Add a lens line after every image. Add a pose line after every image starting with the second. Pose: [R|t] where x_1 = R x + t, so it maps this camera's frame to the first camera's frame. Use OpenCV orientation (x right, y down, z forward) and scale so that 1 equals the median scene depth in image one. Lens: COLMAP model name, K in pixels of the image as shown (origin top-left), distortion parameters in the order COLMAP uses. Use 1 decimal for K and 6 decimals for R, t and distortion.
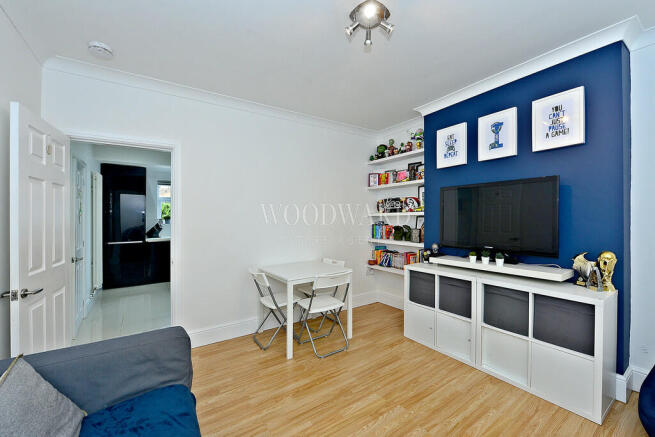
lens RADIAL K [[268.7, 0, 328.6], [0, 268.7, 218.2], [0, 0, 1]] dist [-0.010781, 0.000390]
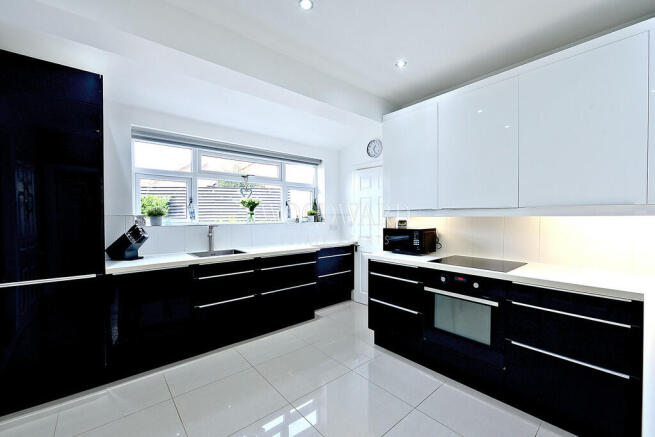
lens RADIAL K [[268.7, 0, 329.0], [0, 268.7, 218.9], [0, 0, 1]] dist [-0.010781, 0.000390]
pose [[0.995764, -0.007813, 0.091615, -0.376307], [0.006518, 0.999875, 0.014419, 0.005156], [-0.091716, -0.013760, 0.995690, 0.557844]]
